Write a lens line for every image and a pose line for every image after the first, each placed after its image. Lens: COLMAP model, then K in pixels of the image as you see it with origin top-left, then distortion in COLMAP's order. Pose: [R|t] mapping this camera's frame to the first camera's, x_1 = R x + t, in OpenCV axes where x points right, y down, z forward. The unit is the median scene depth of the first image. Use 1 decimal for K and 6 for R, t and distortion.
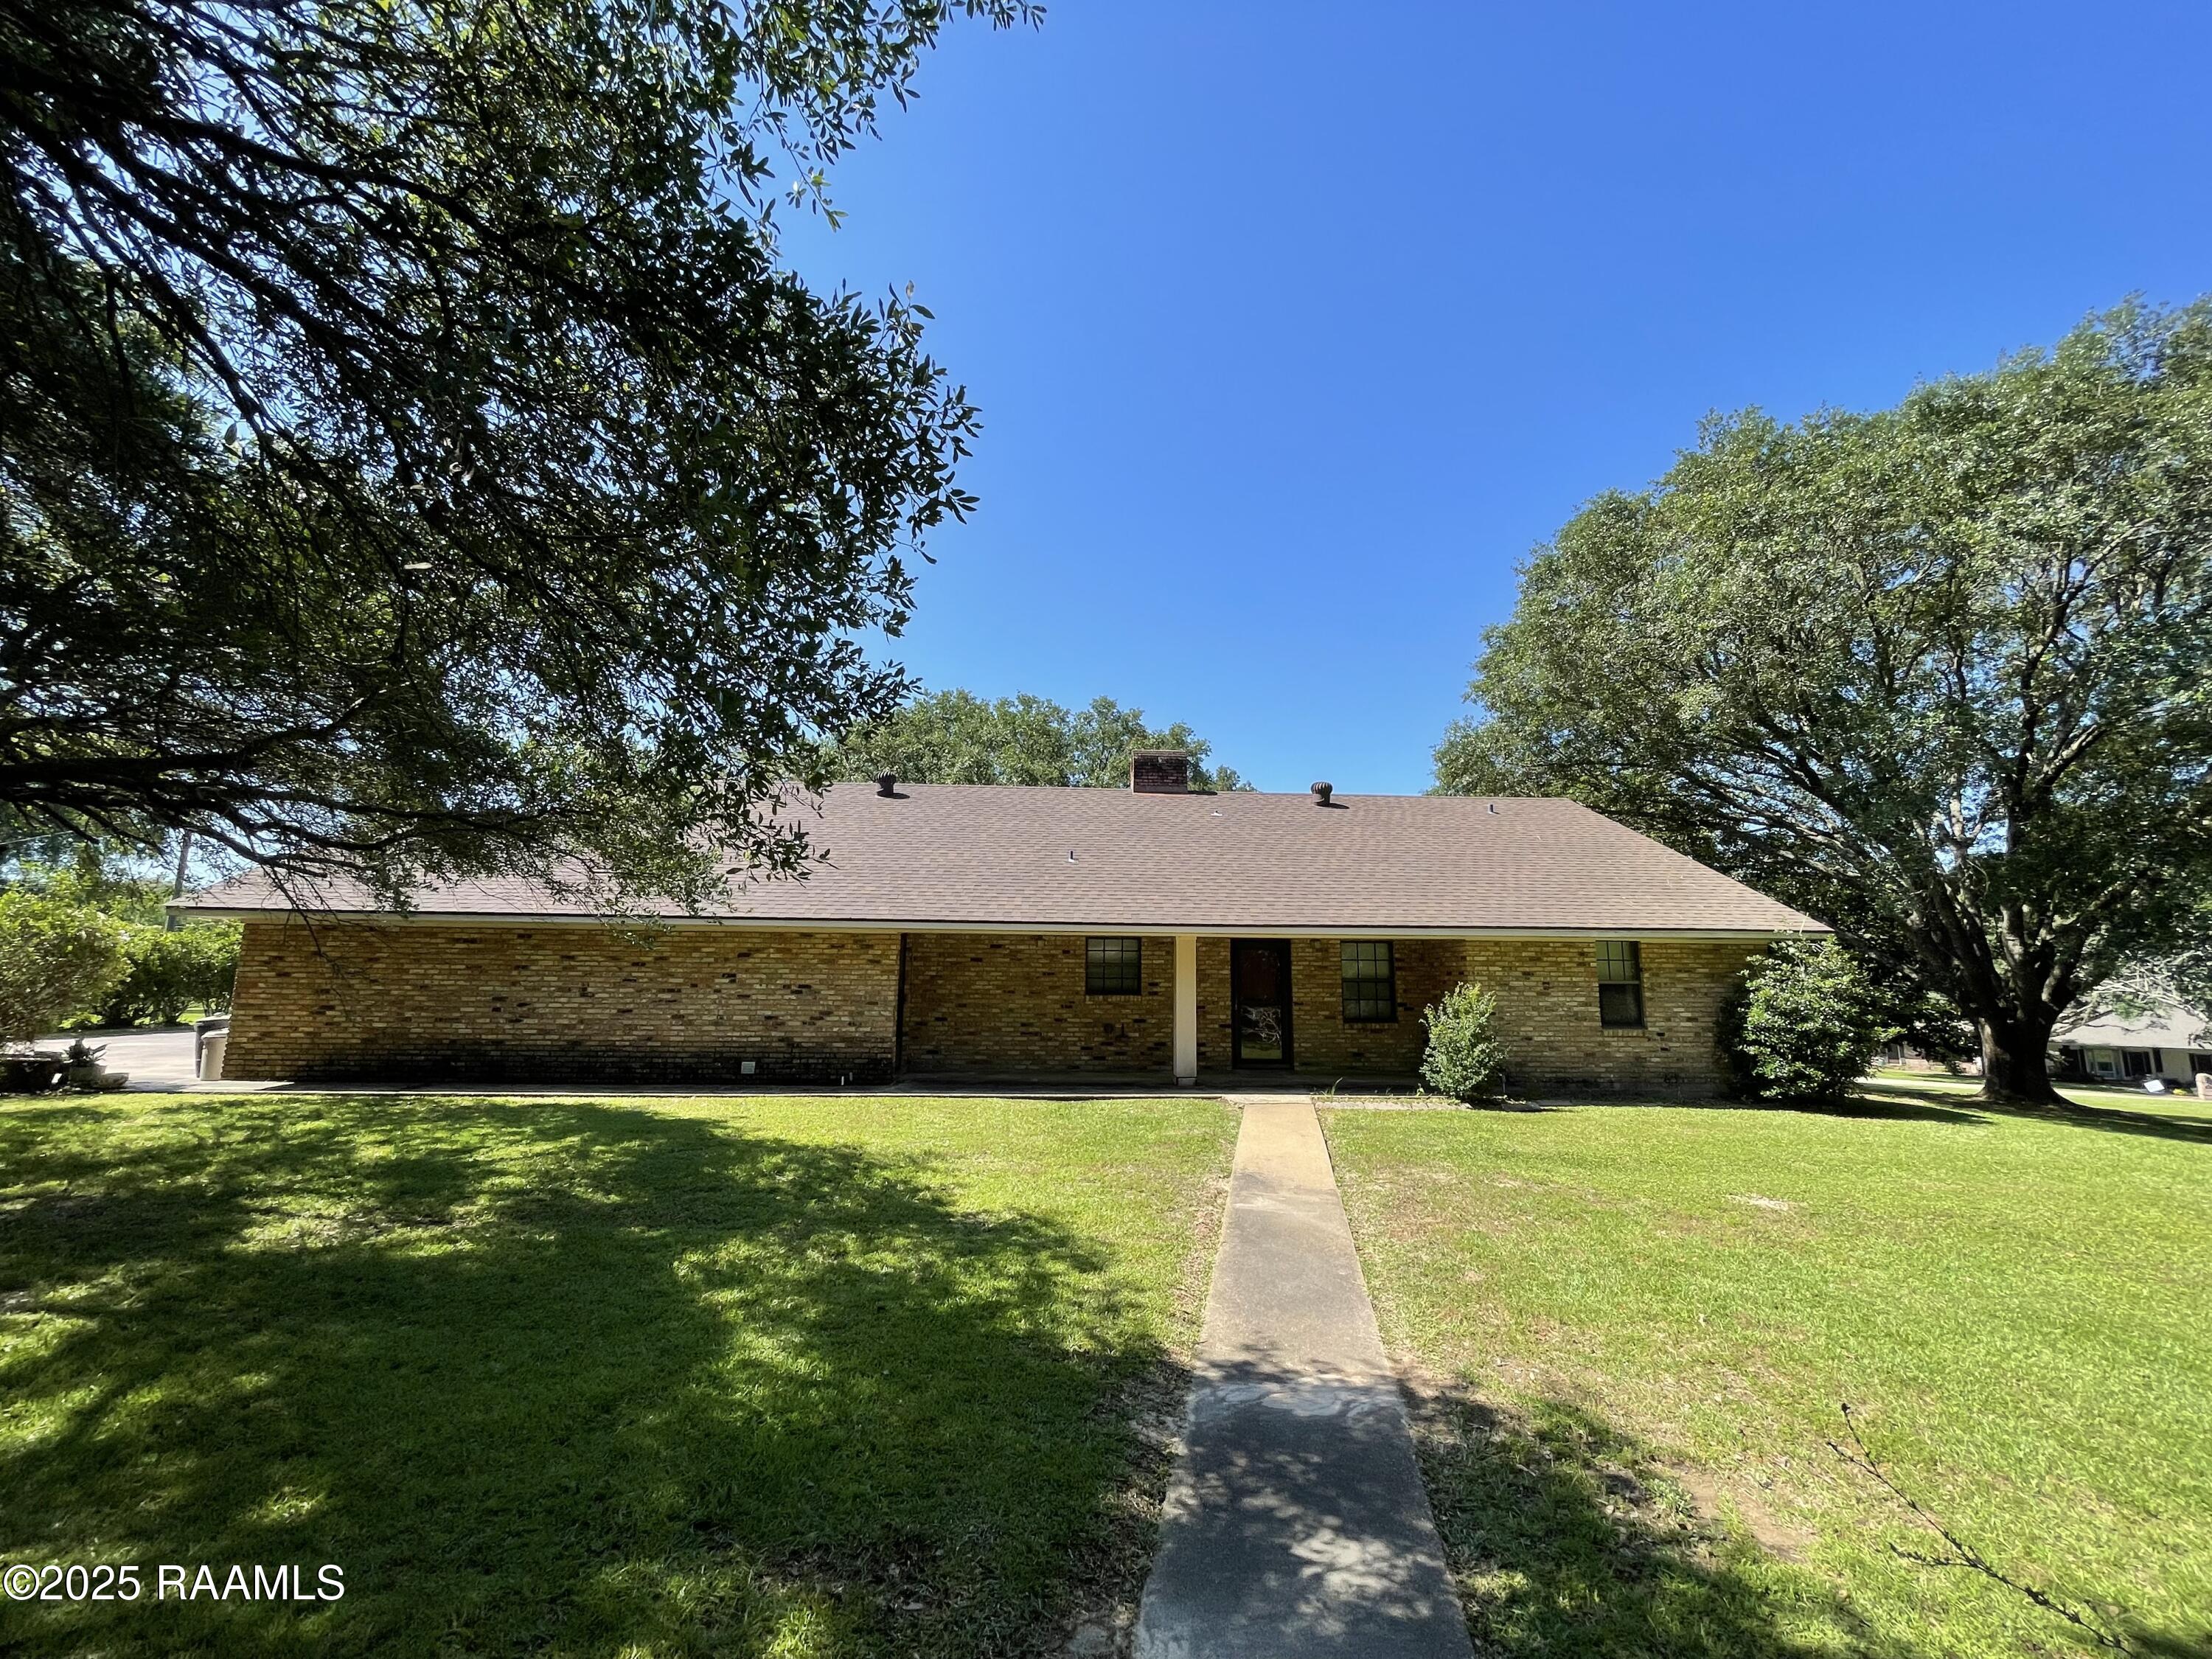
lens RADIAL K [[881.4, 0, 1106.0], [0, 881.4, 829.5], [0, 0, 1]] dist [0.000560, -0.000033]
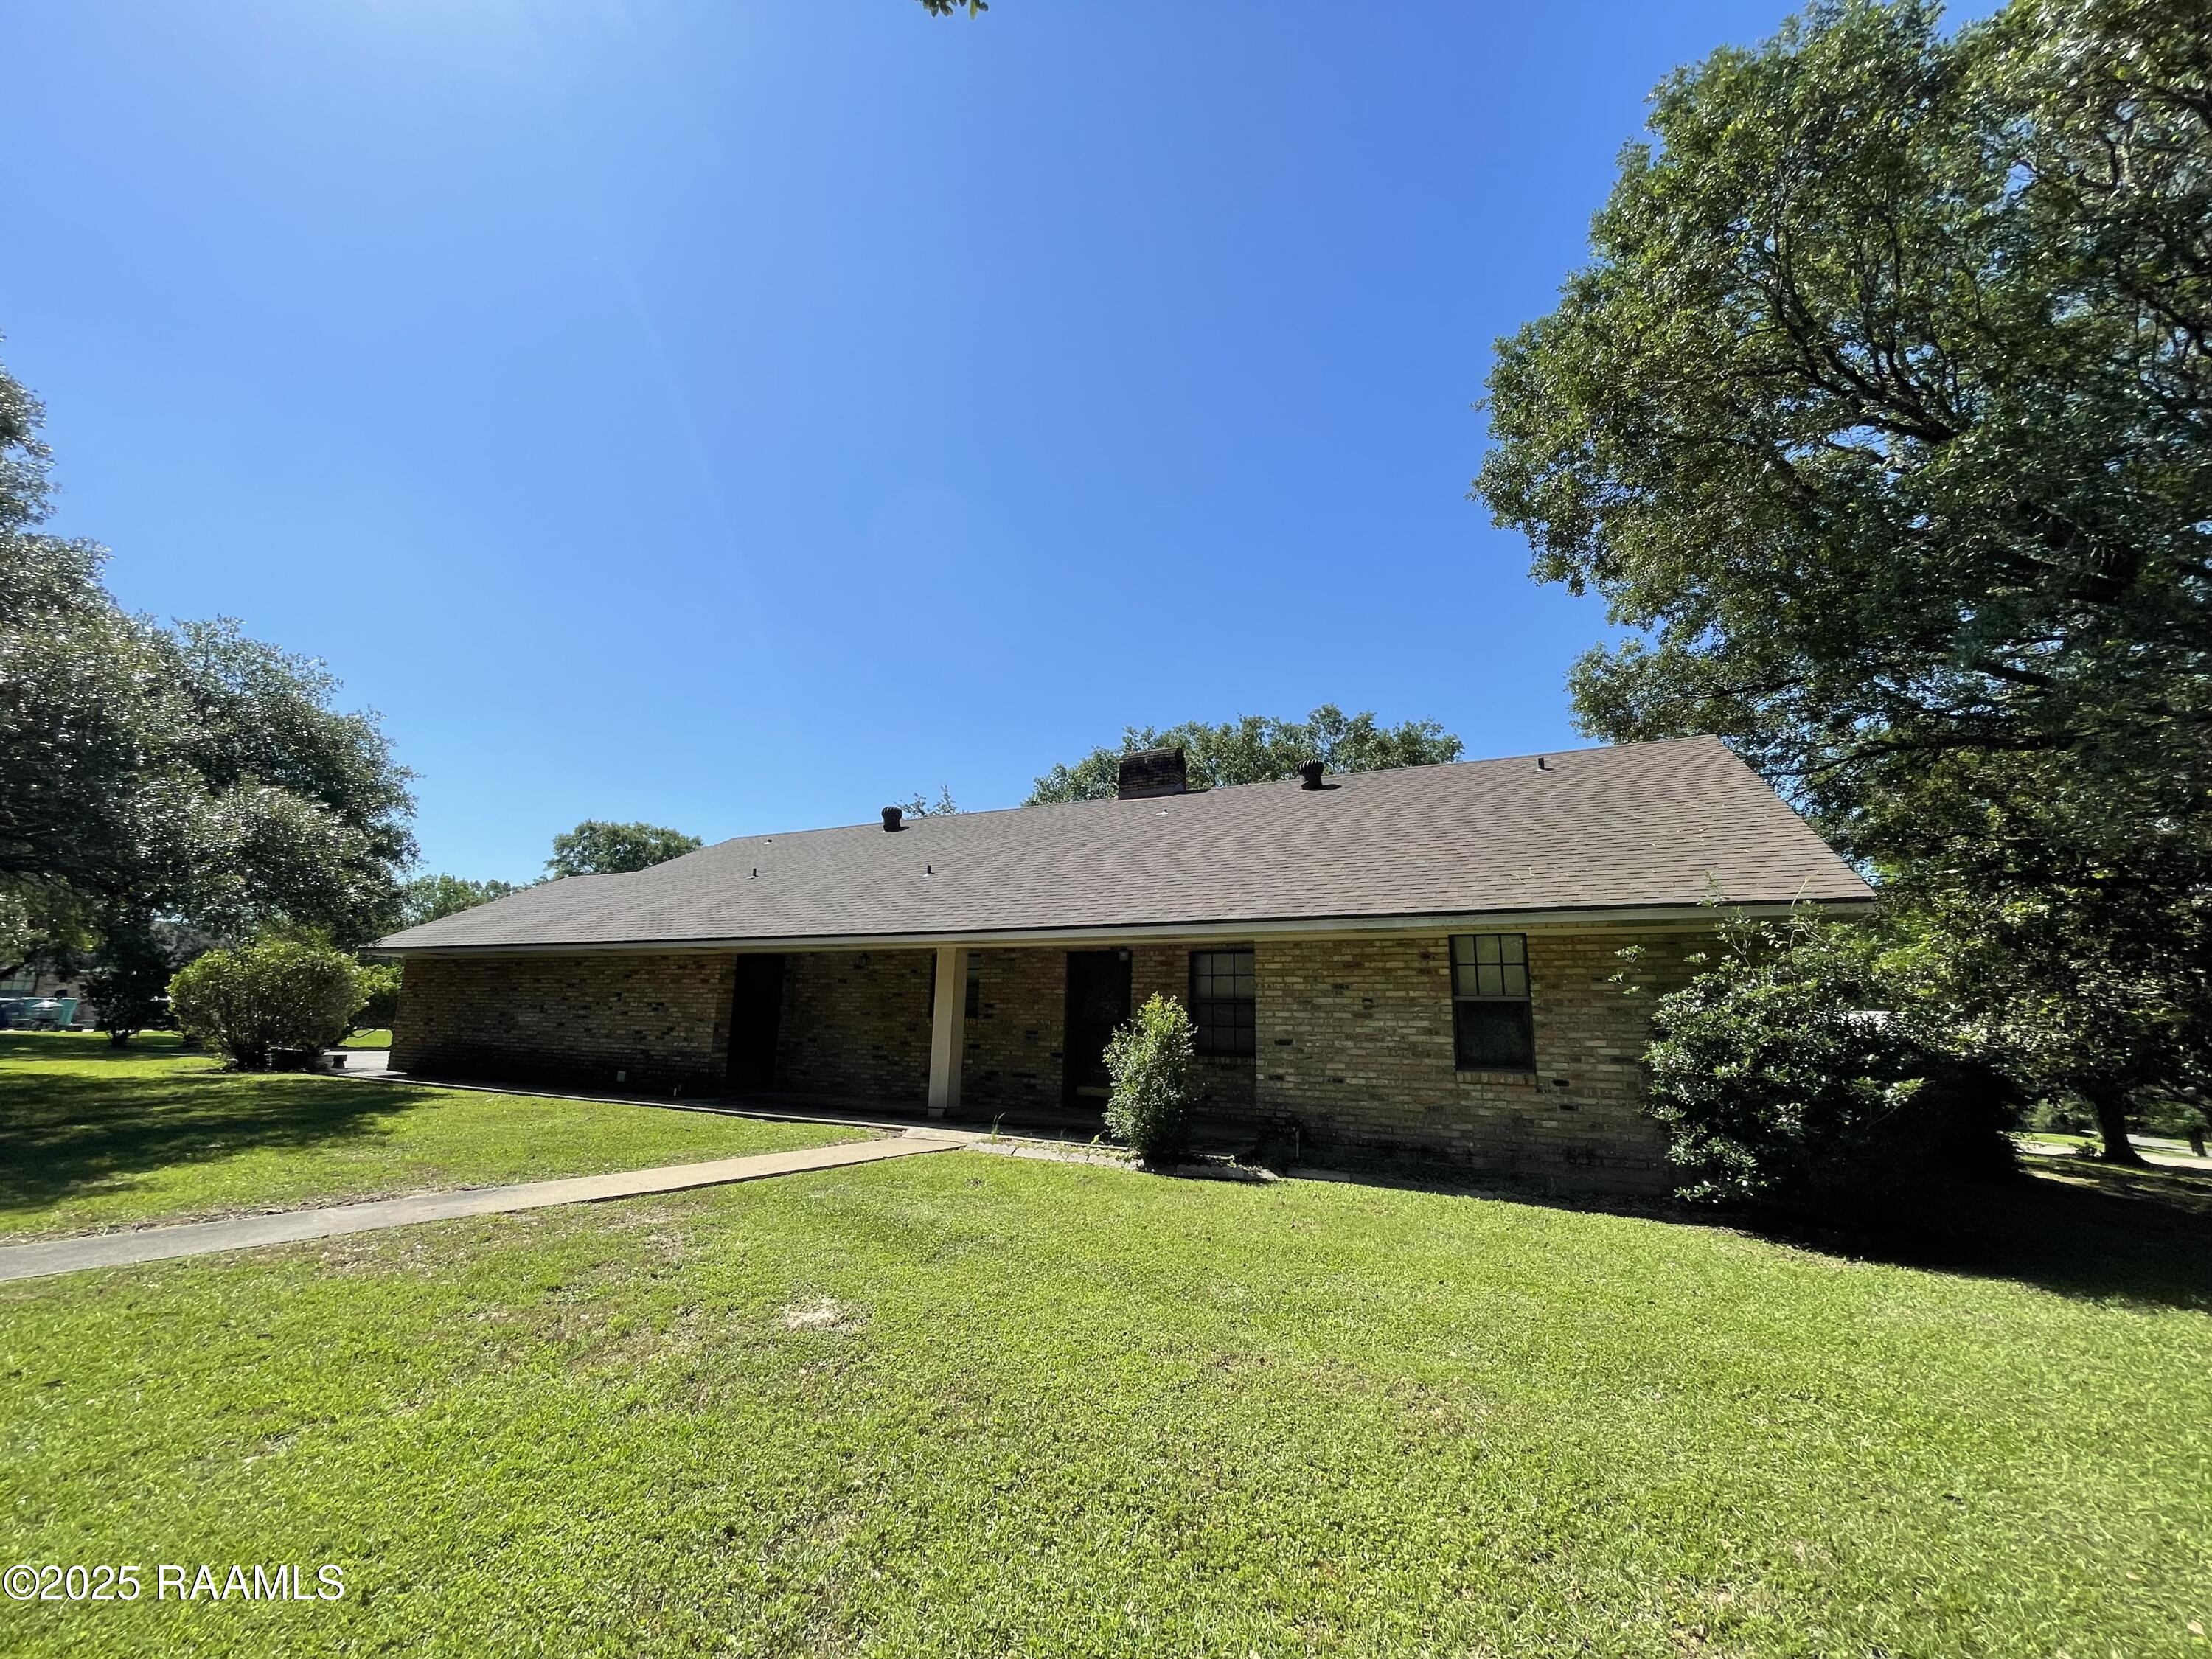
lens RADIAL K [[881.4, 0, 1106.0], [0, 881.4, 829.5], [0, 0, 1]] dist [0.000560, -0.000033]
pose [[0.865593, -0.098518, -0.490961, 0.677932], [0.070463, 0.994663, -0.075364, 0.080296], [0.495766, 0.030640, 0.867916, 0.301457]]
